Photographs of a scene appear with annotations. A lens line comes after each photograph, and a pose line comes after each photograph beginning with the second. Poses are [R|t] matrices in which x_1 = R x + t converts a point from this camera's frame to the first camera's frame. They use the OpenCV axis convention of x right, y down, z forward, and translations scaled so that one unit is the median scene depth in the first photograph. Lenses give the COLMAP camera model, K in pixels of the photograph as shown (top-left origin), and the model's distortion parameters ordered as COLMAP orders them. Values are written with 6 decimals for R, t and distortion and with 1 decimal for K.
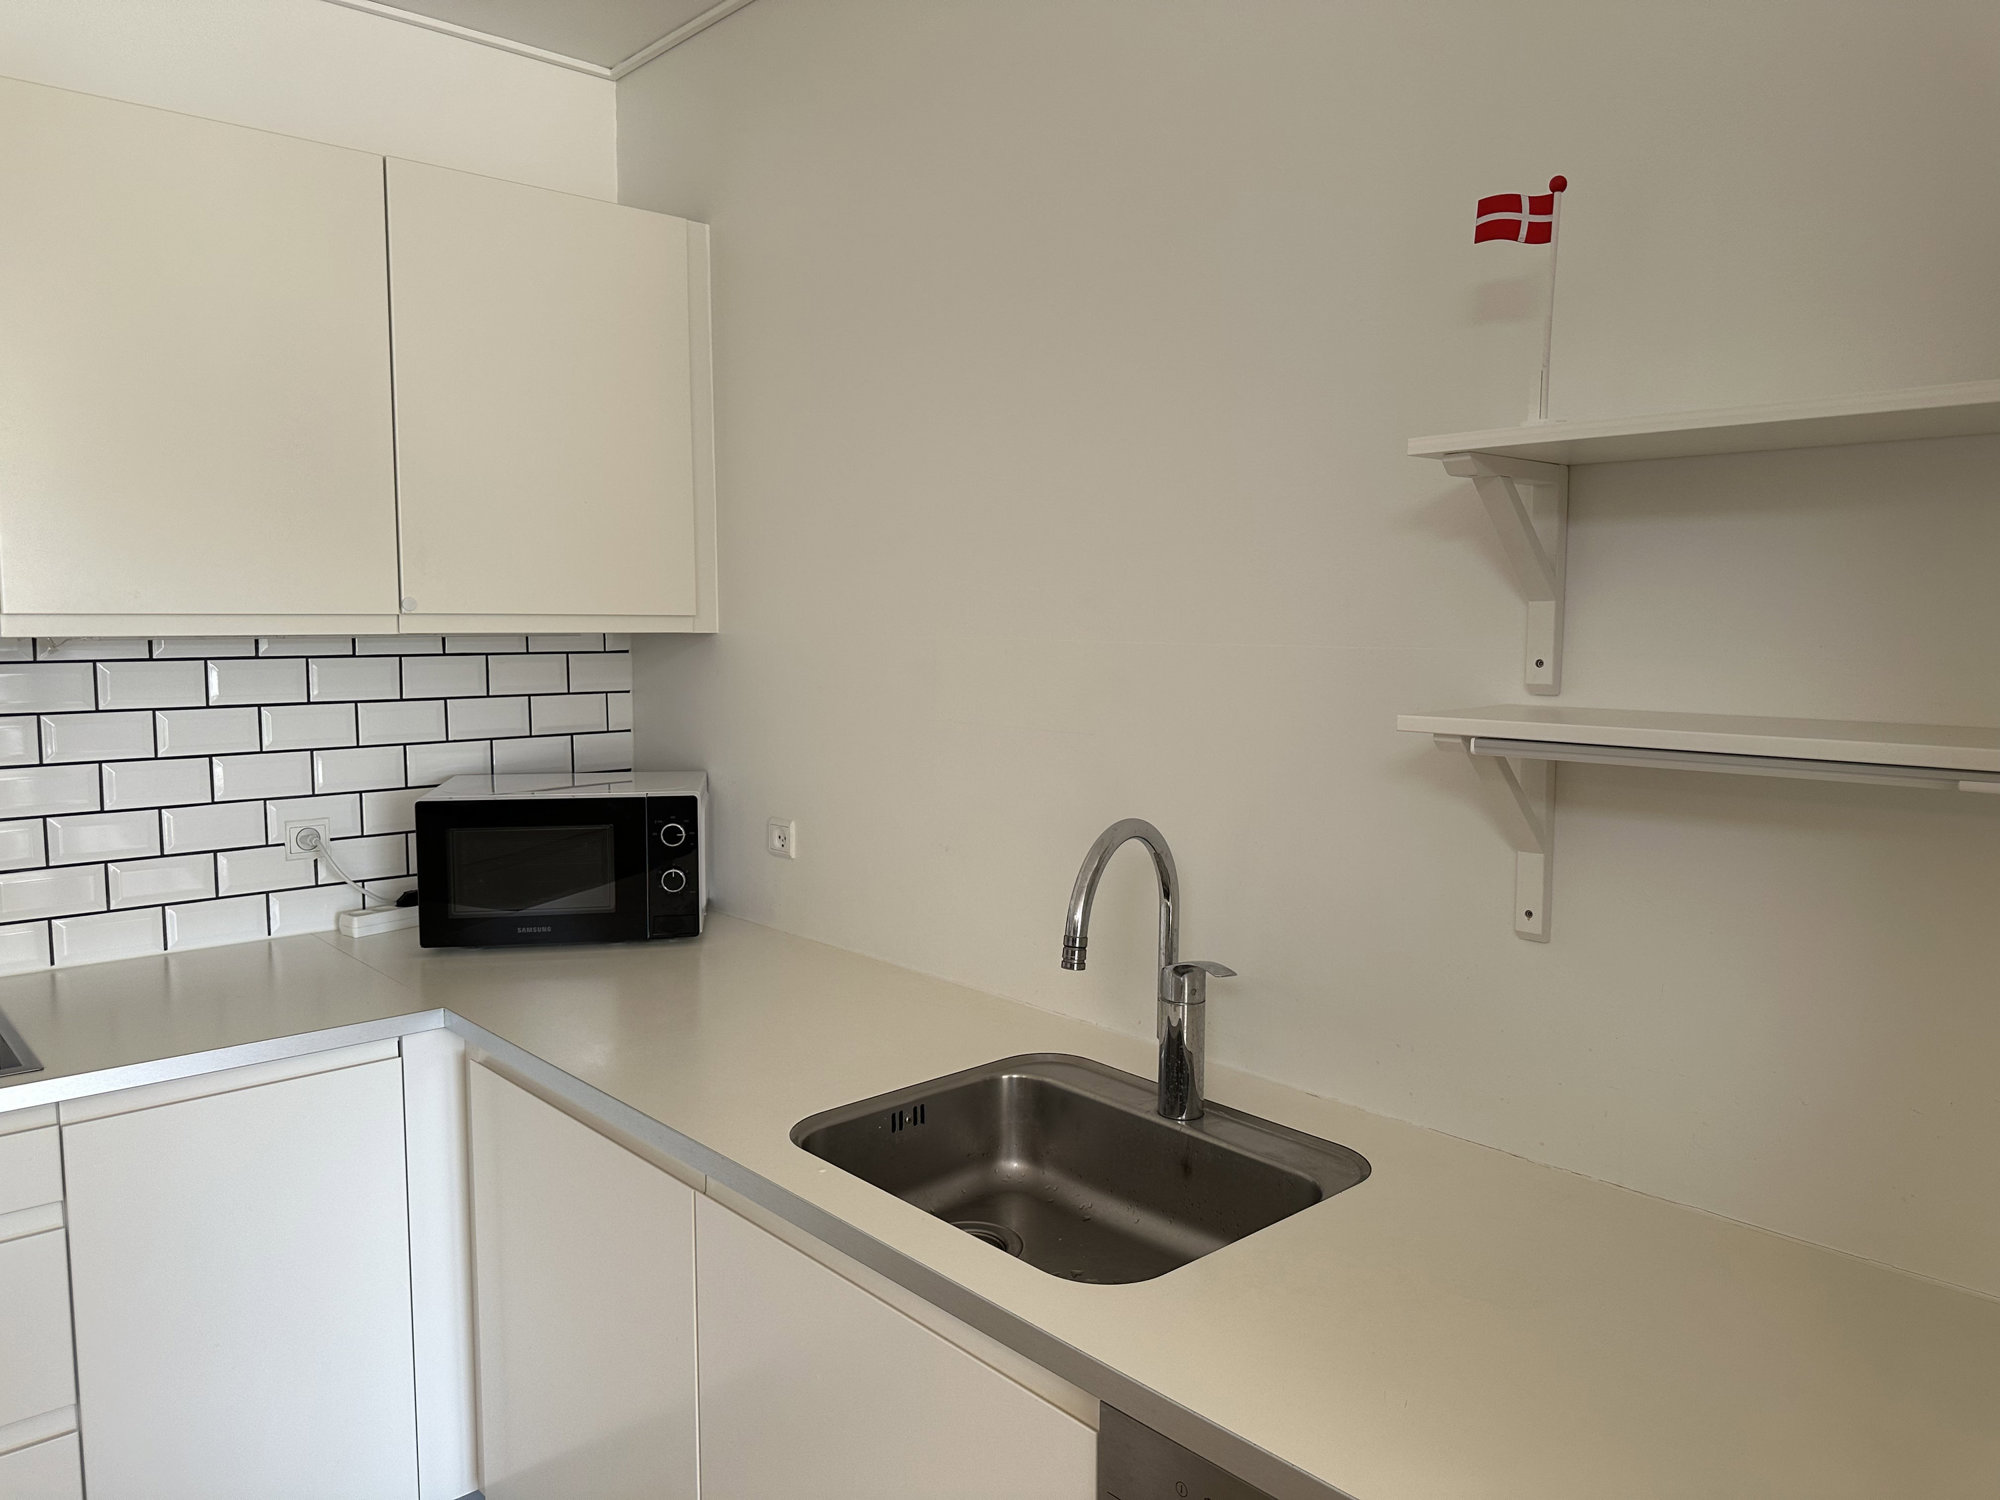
lens RADIAL K [[1377.7, 0, 1017.8], [0, 1377.7, 749.8], [0, 0, 1]] dist [0.099788, -0.183737]
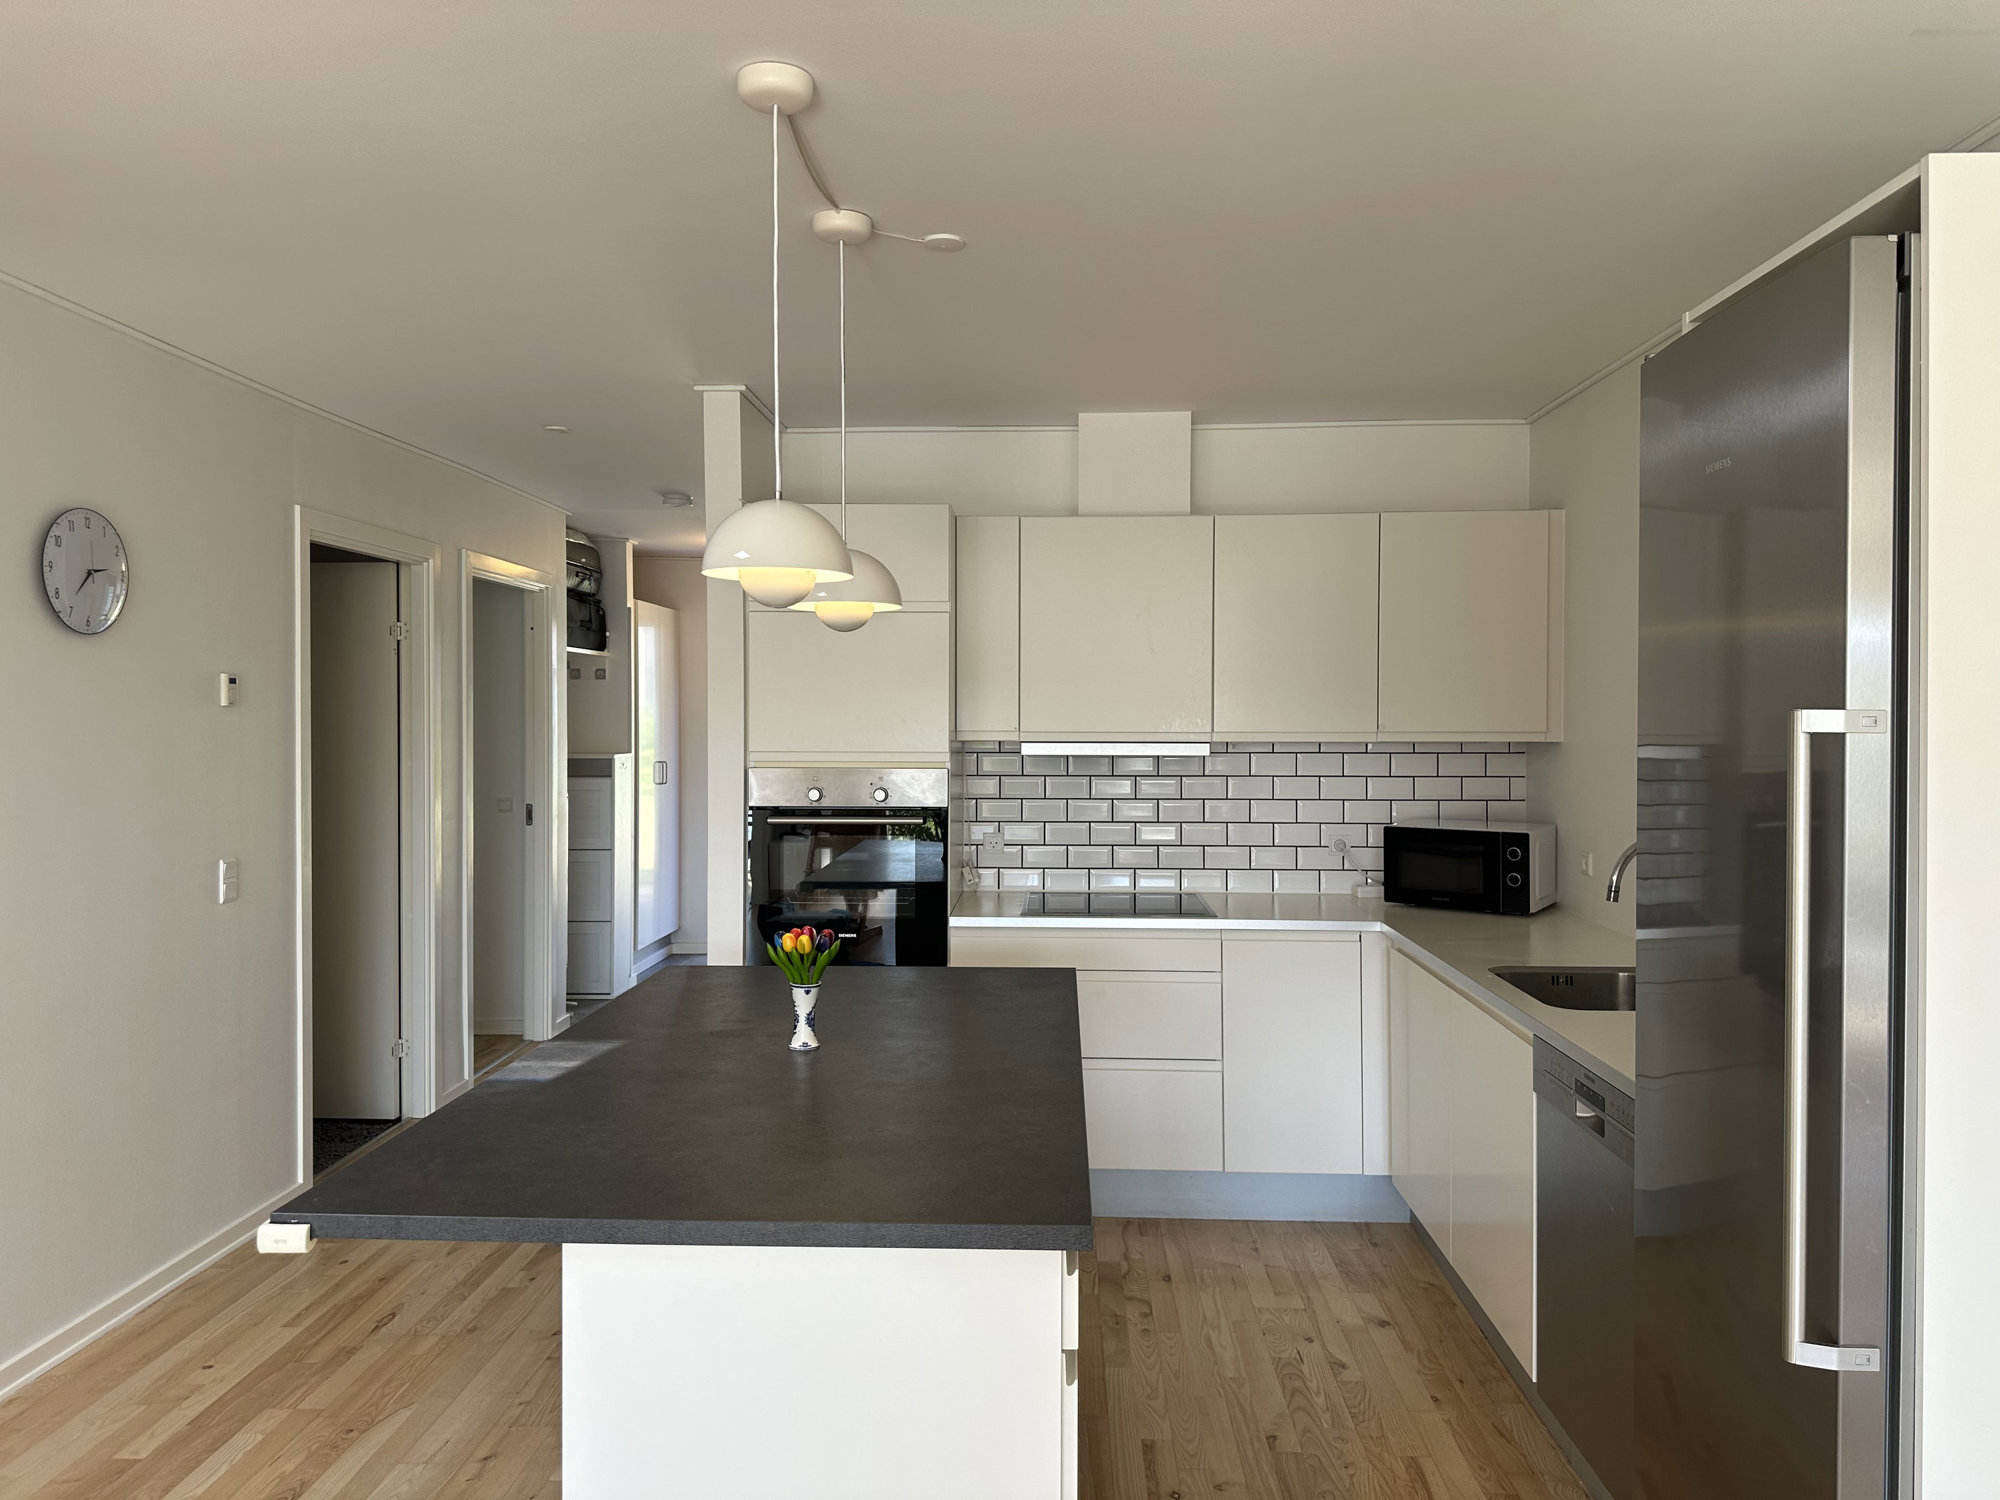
lens RADIAL K [[1403.6, 0, 995.9], [0, 1403.6, 737.3], [0, 0, 1]] dist [0.145355, -0.194070]
pose [[0.698734, 0.005317, -0.715362, 0.586143], [-0.065732, 0.996219, -0.056800, 0.058380], [0.712355, 0.086711, 0.696442, -0.757476]]
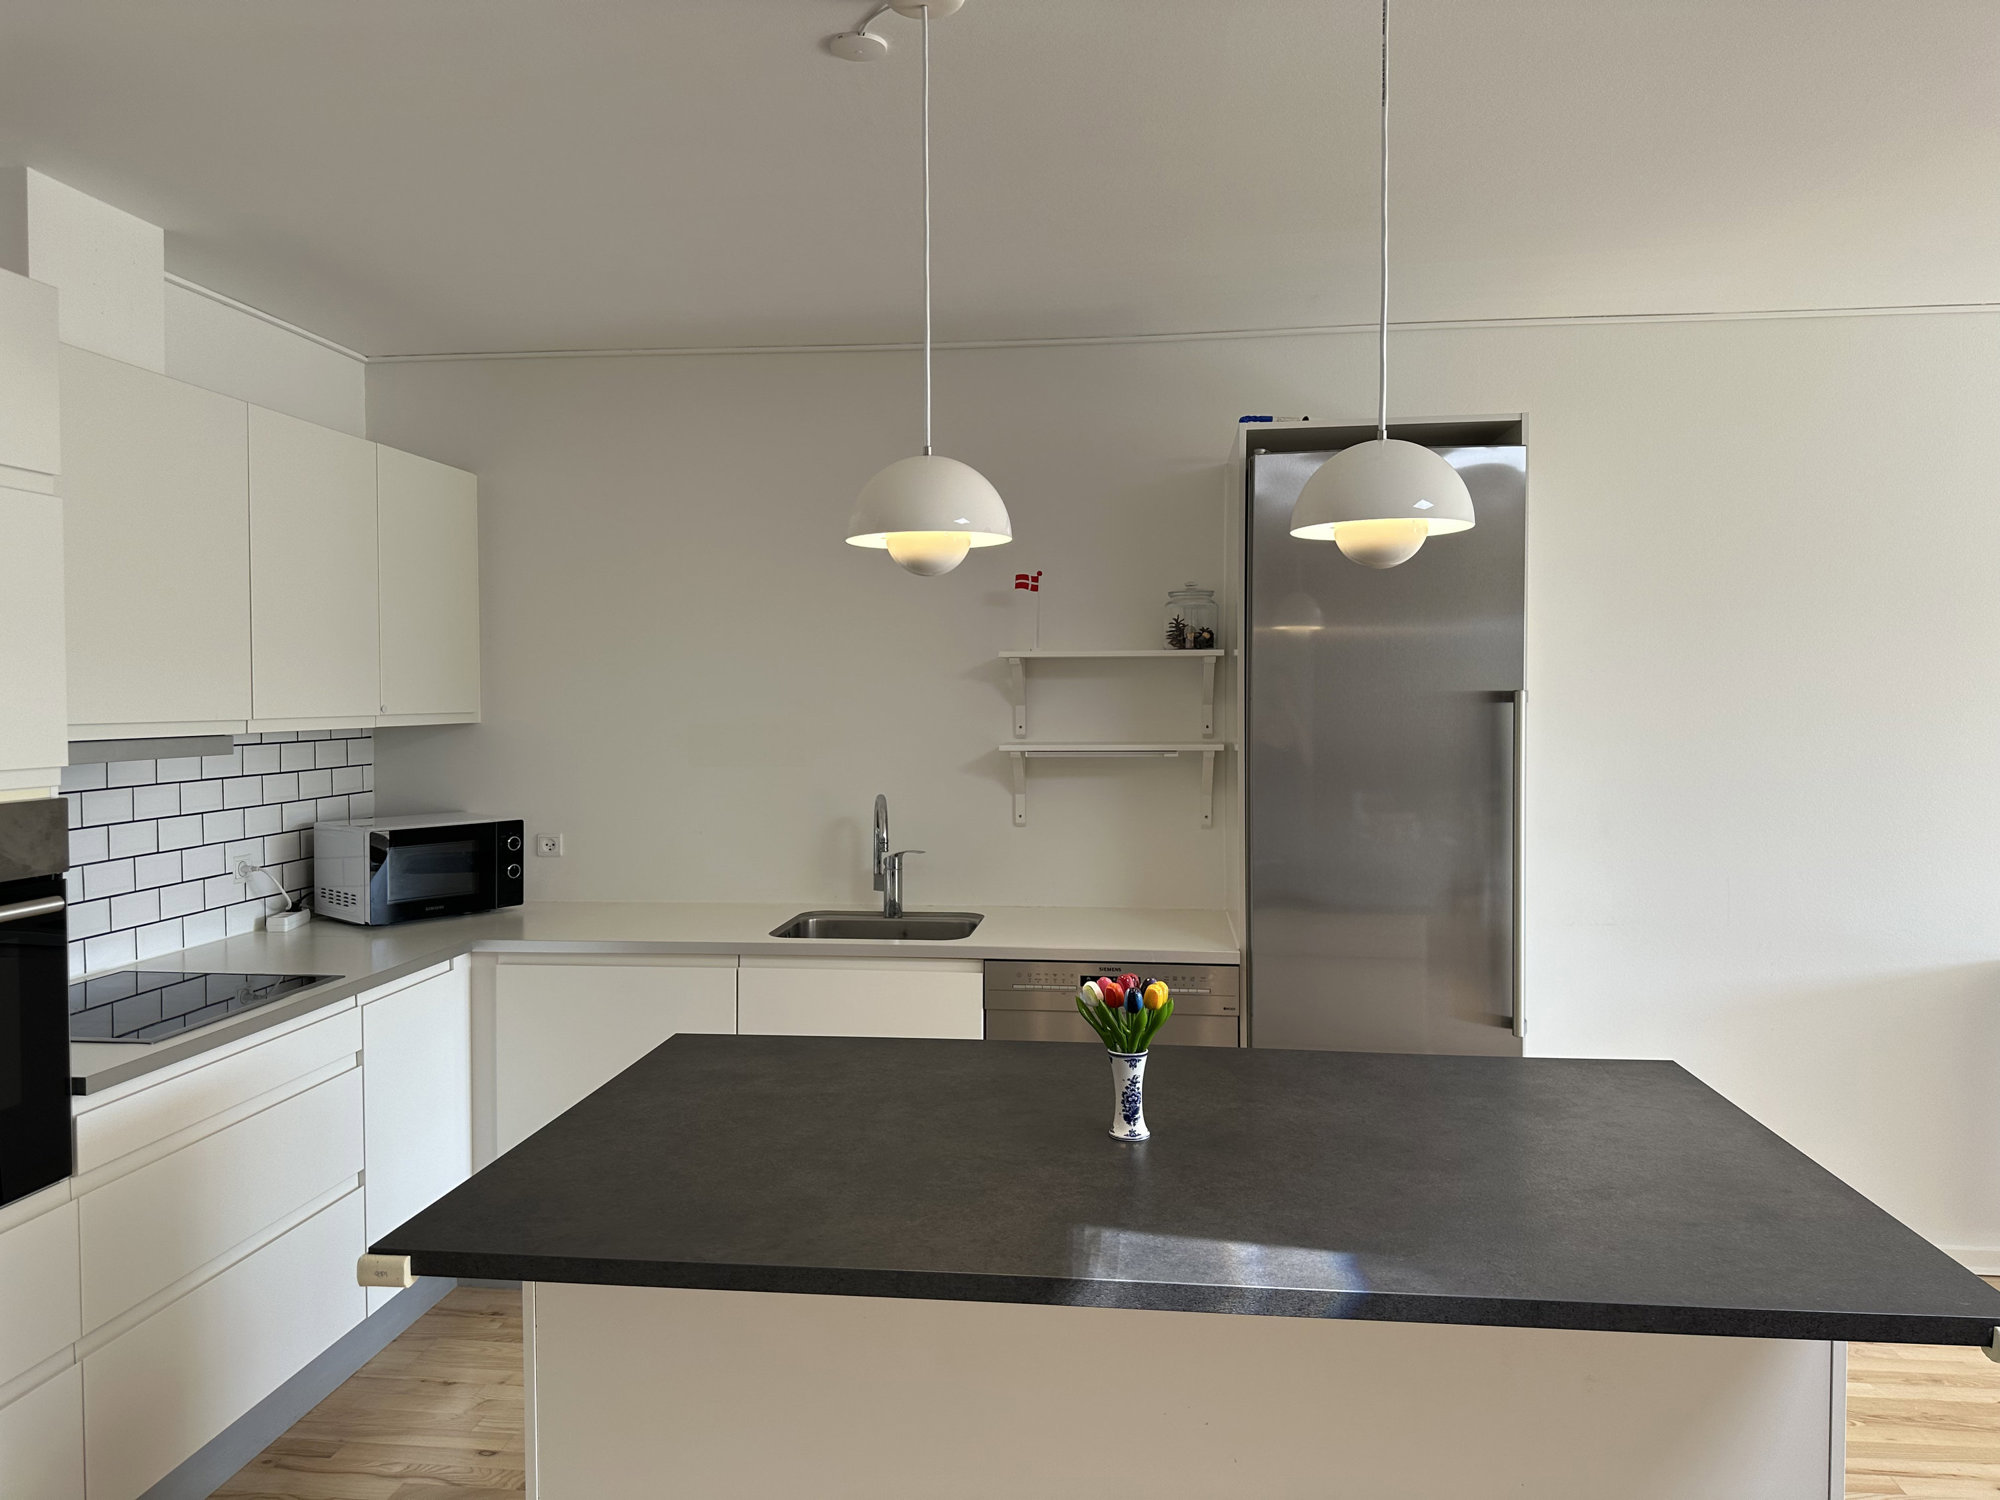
lens RADIAL K [[1424.1, 0, 1008.0], [0, 1424.1, 736.3], [0, 0, 1]] dist [-0.001280, -0.005395]
pose [[0.759770, -0.026780, 0.649640, -0.874657], [0.068784, 0.996855, -0.039352, 0.039633], [-0.646543, 0.074583, 0.759223, -0.674987]]
